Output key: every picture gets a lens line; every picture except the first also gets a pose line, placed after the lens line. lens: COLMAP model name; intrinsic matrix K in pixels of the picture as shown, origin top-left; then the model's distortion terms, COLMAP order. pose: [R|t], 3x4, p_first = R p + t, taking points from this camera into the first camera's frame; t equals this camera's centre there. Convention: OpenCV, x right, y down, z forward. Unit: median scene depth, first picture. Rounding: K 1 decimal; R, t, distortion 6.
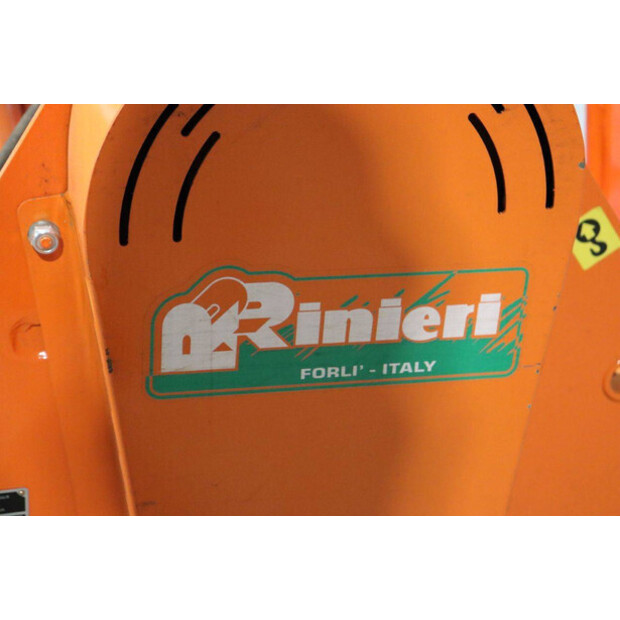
lens RADIAL K [[1442.3, 0, 309.1], [0, 1442.3, 306.0], [0, 0, 1]] dist [0.331808, 0.000000]
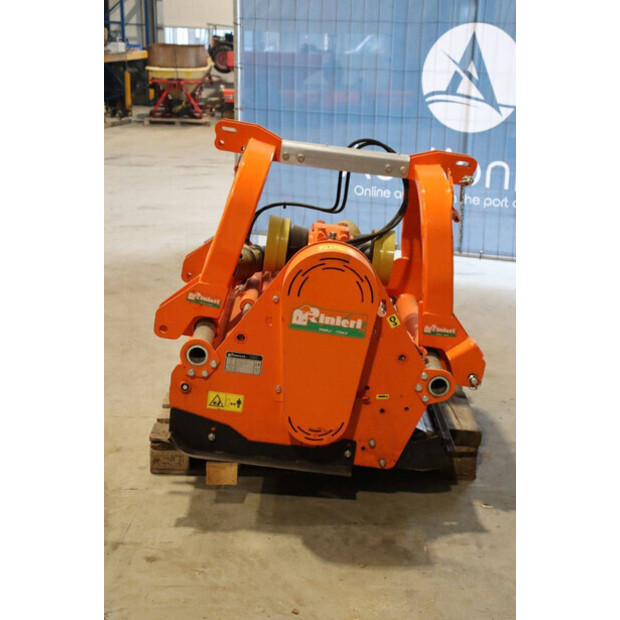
lens RADIAL K [[910.0, 0, 309.4], [0, 910.0, 313.0], [0, 0, 1]] dist [-0.008175, 0.000000]
pose [[0.971488, 0.136280, -0.194008, 0.566082], [-0.176423, 0.962184, -0.207548, 0.655526], [0.158387, 0.235858, 0.958793, -2.044437]]
